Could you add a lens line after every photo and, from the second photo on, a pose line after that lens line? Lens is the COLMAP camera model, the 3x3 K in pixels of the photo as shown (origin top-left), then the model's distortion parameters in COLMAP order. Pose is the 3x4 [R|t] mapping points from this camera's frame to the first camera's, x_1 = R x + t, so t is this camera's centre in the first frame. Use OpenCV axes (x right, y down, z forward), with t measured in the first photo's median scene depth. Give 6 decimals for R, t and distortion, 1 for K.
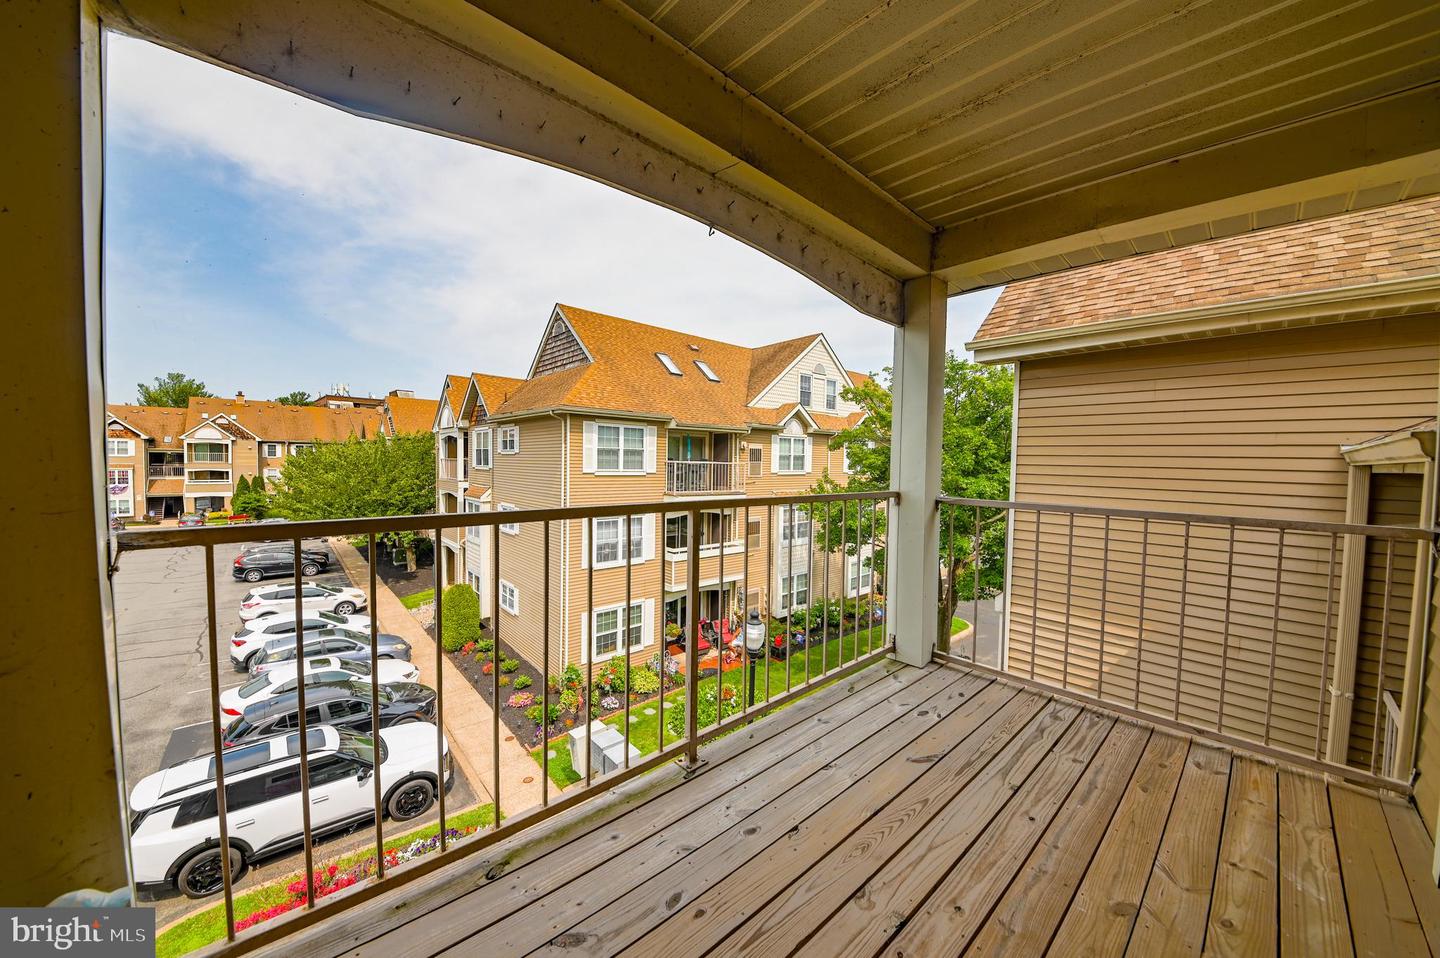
lens RADIAL K [[509.6, 0, 729.3], [0, 509.6, 480.4], [0, 0, 1]] dist [0.001577, -0.010839]
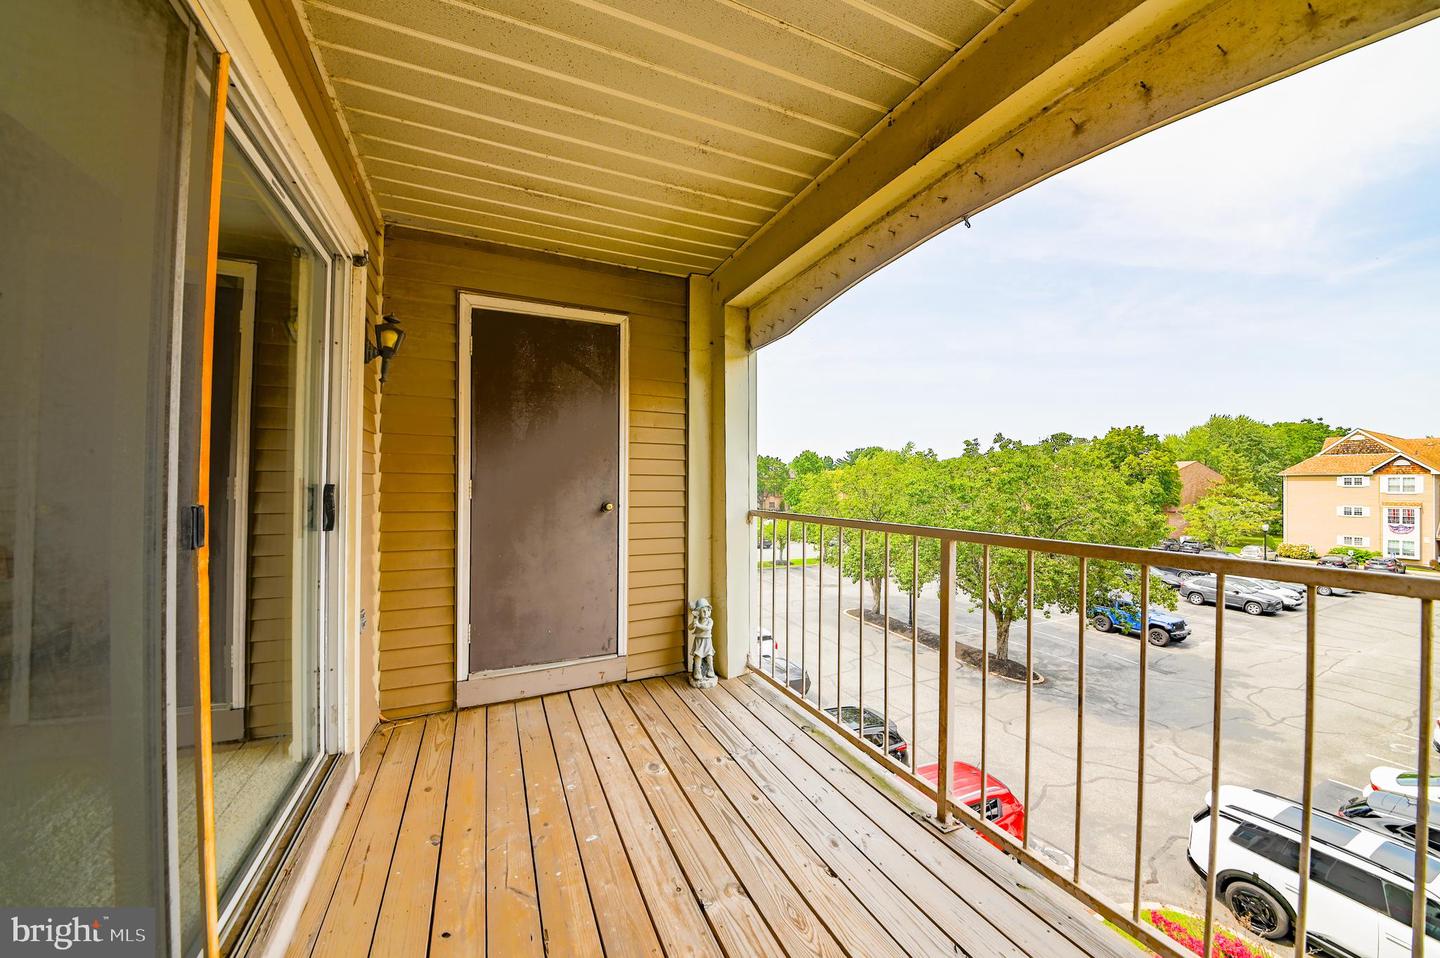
lens RADIAL K [[524.3, 0, 720.0], [0, 524.3, 479.0], [0, 0, 1]] dist [0.000114, -0.005383]
pose [[-0.329207, -0.028007, -0.943842, 0.458247], [-0.048003, 0.998764, -0.012893, -0.008417], [0.943037, 0.041063, -0.330144, 0.443197]]
